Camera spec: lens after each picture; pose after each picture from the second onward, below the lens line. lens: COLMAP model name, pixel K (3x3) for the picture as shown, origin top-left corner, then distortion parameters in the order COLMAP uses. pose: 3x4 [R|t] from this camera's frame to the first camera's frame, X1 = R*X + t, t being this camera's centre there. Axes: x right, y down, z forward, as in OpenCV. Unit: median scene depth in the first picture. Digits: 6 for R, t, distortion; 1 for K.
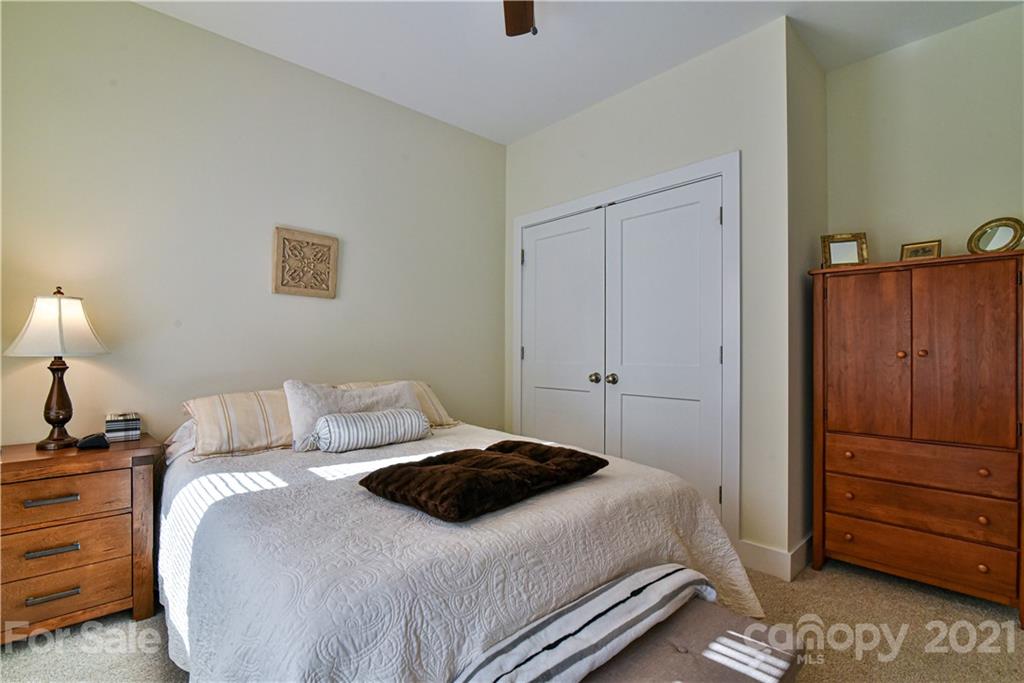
lens RADIAL K [[472.0, 0, 503.2], [0, 472.0, 349.3], [0, 0, 1]] dist [-0.016929, 0.000185]
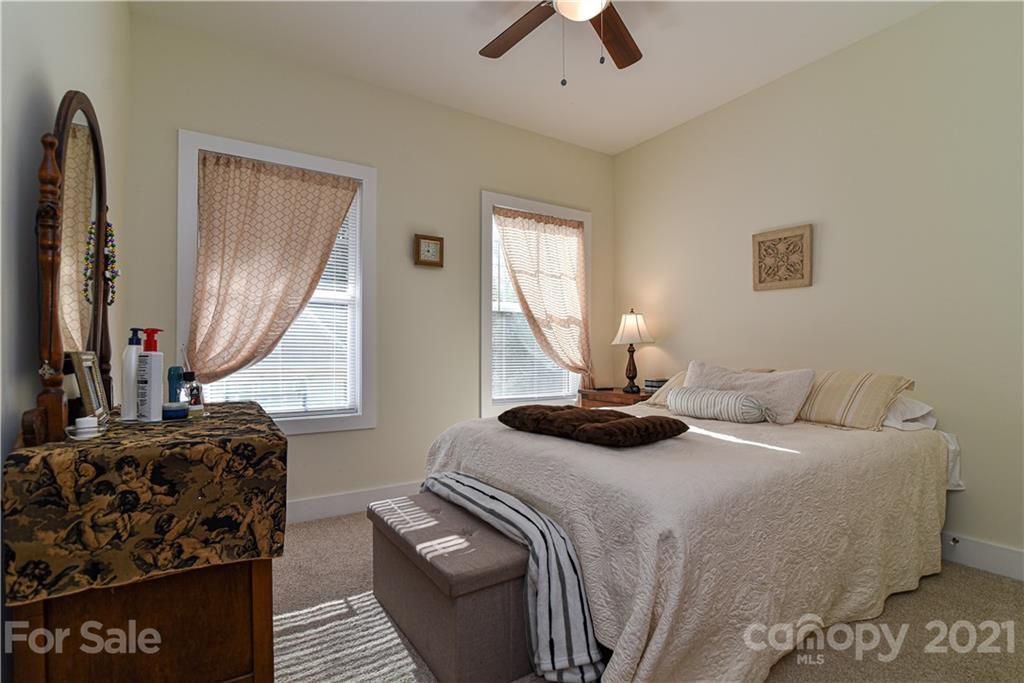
lens RADIAL K [[472.0, 0, 503.2], [0, 472.0, 349.3], [0, 0, 1]] dist [-0.016929, 0.000185]
pose [[-0.166479, -0.006753, -0.986022, 0.771440], [-0.003889, 0.999973, -0.006191, 0.035676], [0.986037, 0.002804, -0.166501, 0.578466]]
